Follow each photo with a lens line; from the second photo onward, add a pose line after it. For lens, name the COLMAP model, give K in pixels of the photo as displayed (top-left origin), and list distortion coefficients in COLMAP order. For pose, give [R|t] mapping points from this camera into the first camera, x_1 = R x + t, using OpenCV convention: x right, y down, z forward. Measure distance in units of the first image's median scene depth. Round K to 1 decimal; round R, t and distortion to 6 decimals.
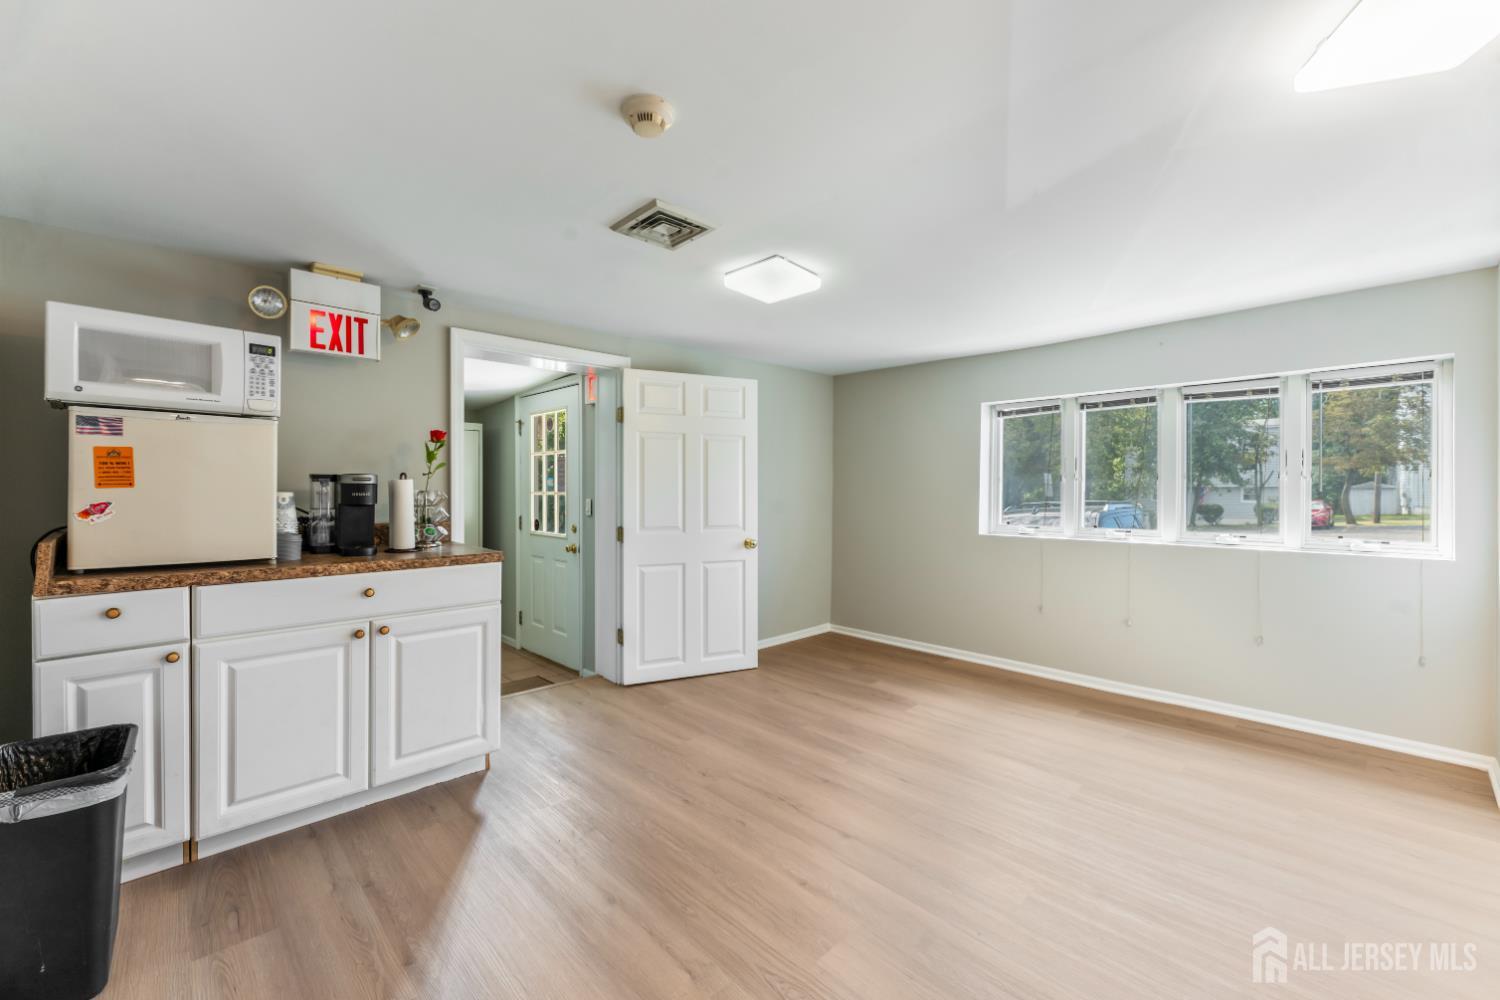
lens RADIAL K [[614.0, 0, 747.0], [0, 614.0, 491.3], [0, 0, 1]] dist [0.002735, -0.000140]
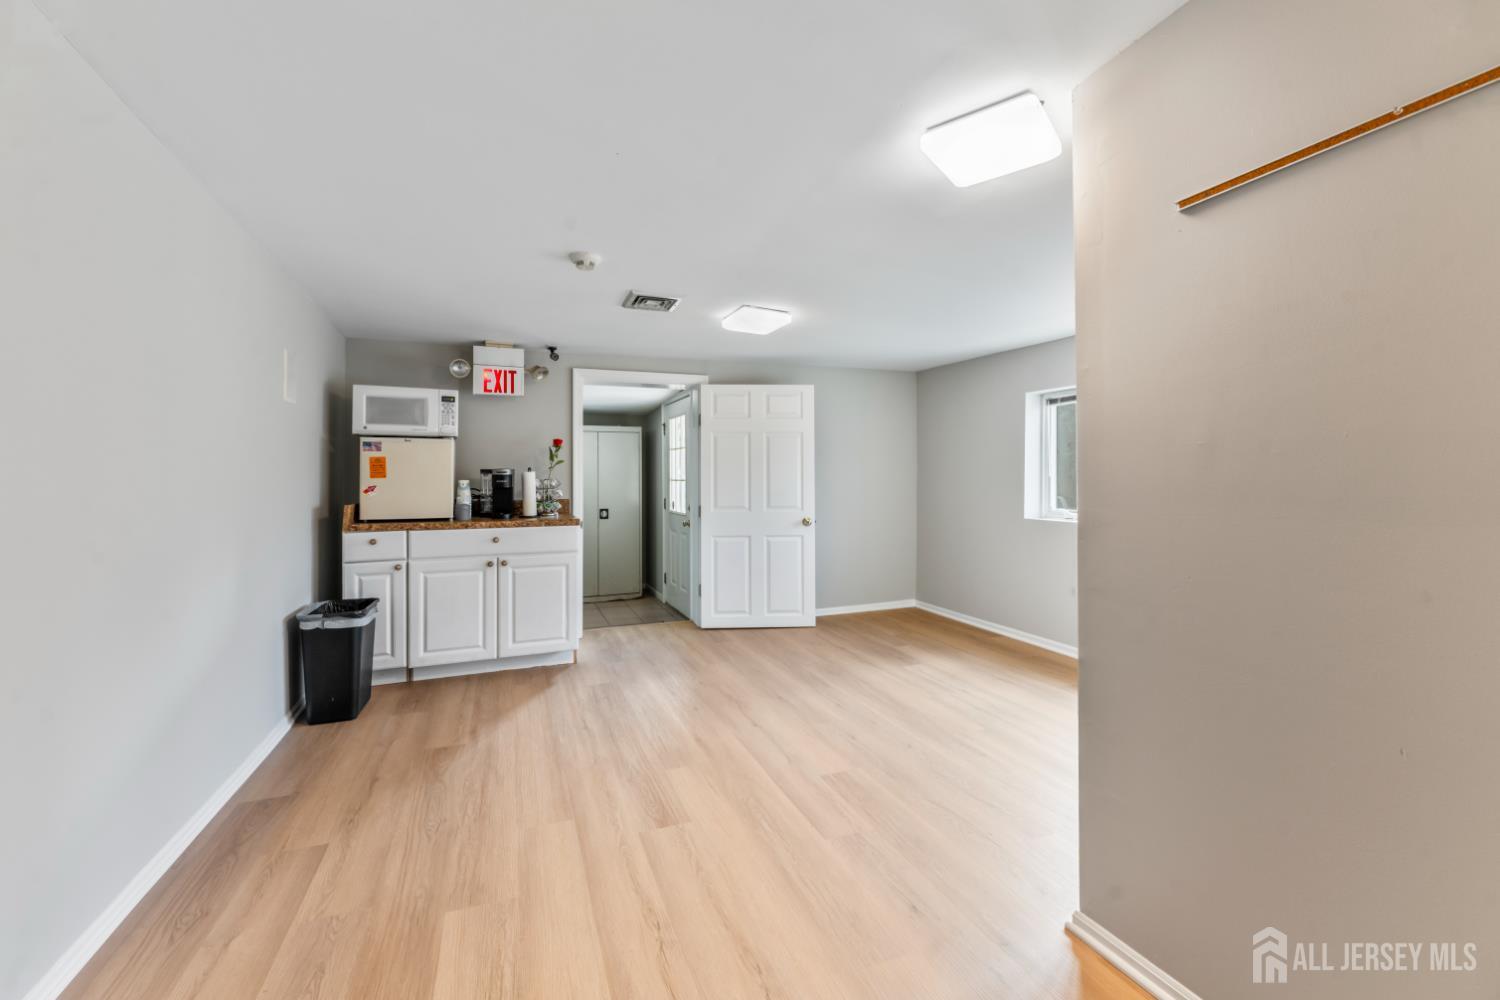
lens RADIAL K [[614.0, 0, 744.8], [0, 614.0, 466.9], [0, 0, 1]] dist [0.002735, -0.000140]
pose [[0.926139, -0.011308, -0.377013, 0.555098], [0.004207, 0.999798, -0.019654, 0.001541], [0.377159, 0.016617, 0.926000, -0.255627]]
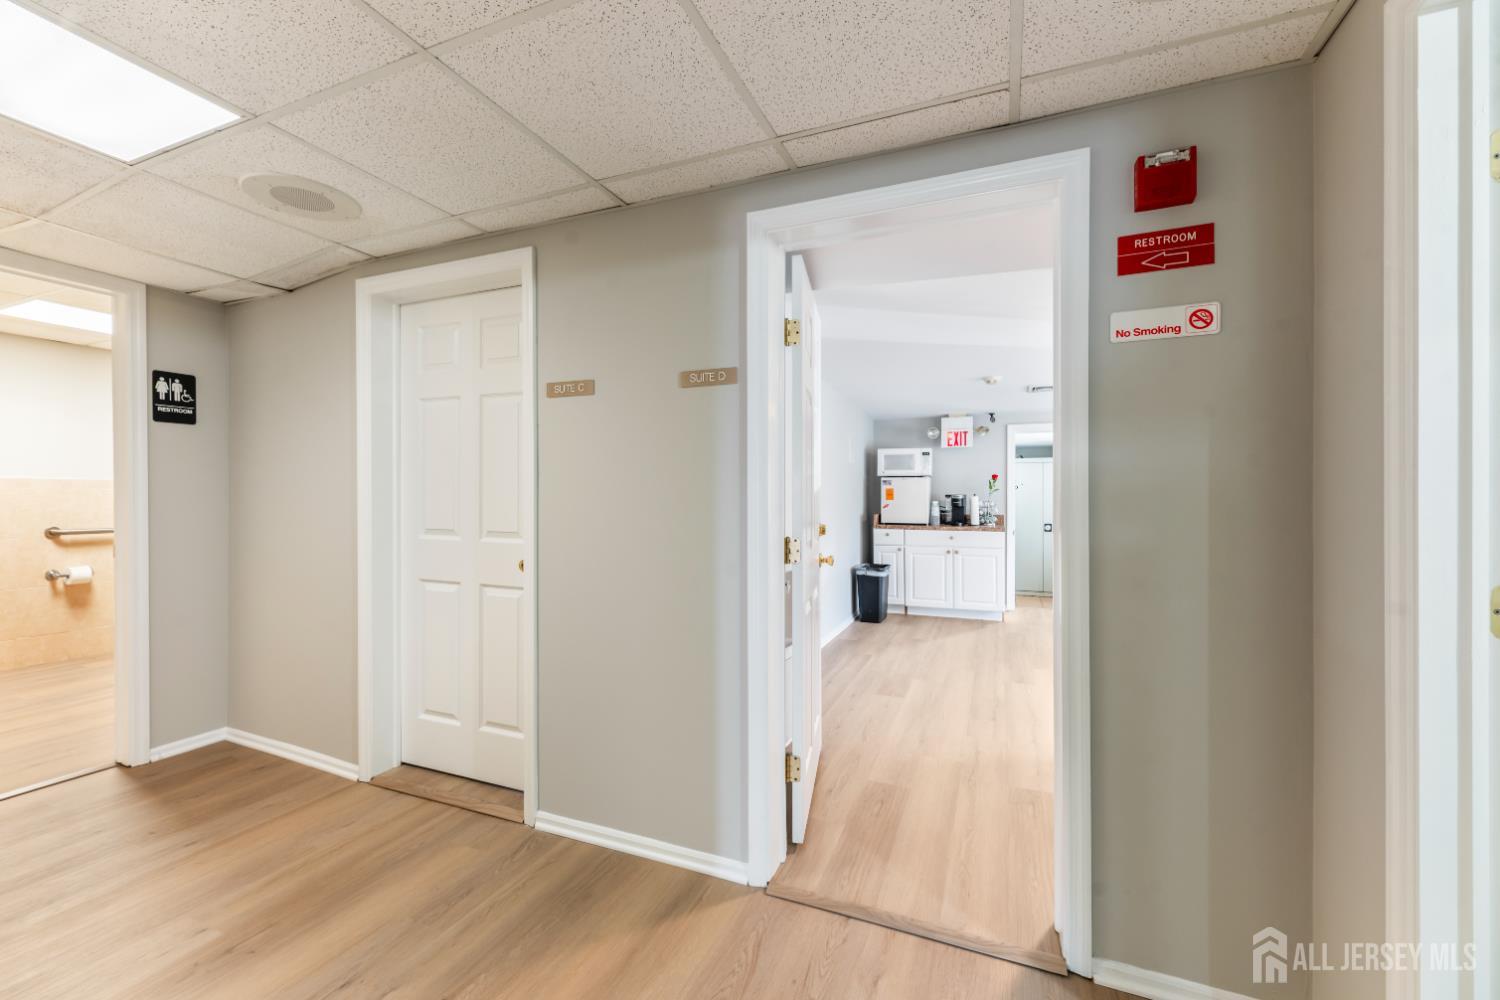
lens RADIAL K [[614.0, 0, 760.2], [0, 614.0, 494.7], [0, 0, 1]] dist [0.002735, -0.000140]
pose [[0.424223, 0.000063, -0.905558, 1.328631], [-0.003386, 0.999993, -0.001517, -0.020230], [0.905552, 0.003710, 0.424220, -0.838892]]
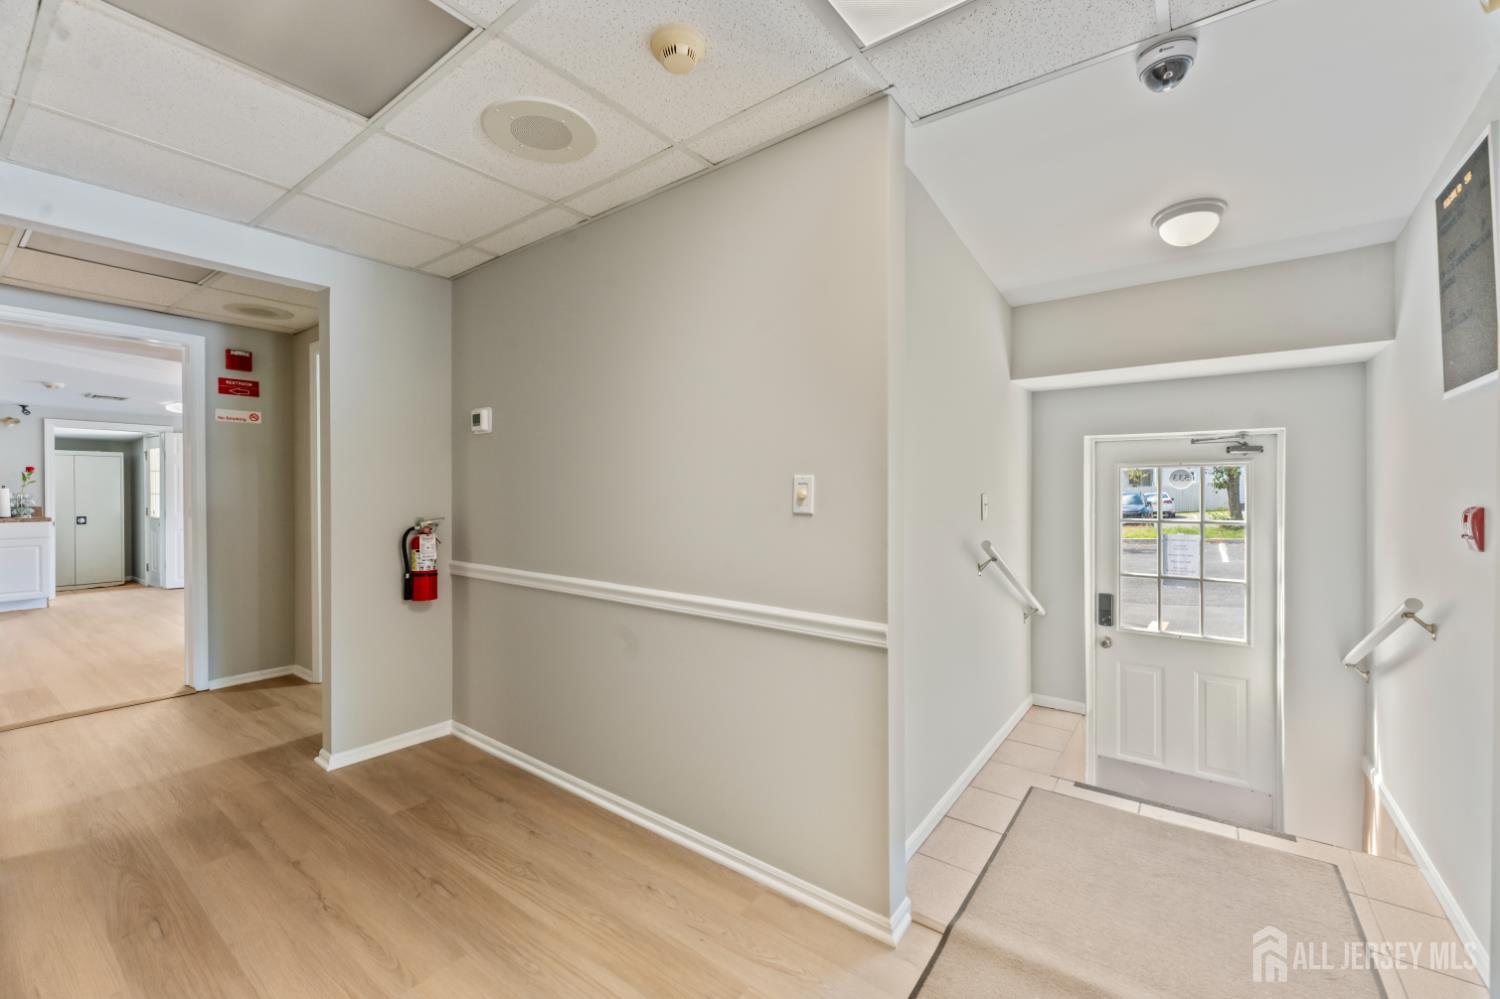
lens RADIAL K [[614.0, 0, 739.0], [0, 614.0, 498.5], [0, 0, 1]] dist [0.002735, -0.000140]
pose [[0.983499, -0.000081, 0.180915, 1.905436], [-0.001393, 0.999967, 0.008021, -0.002563], [-0.180910, -0.008141, 0.983466, -1.974922]]
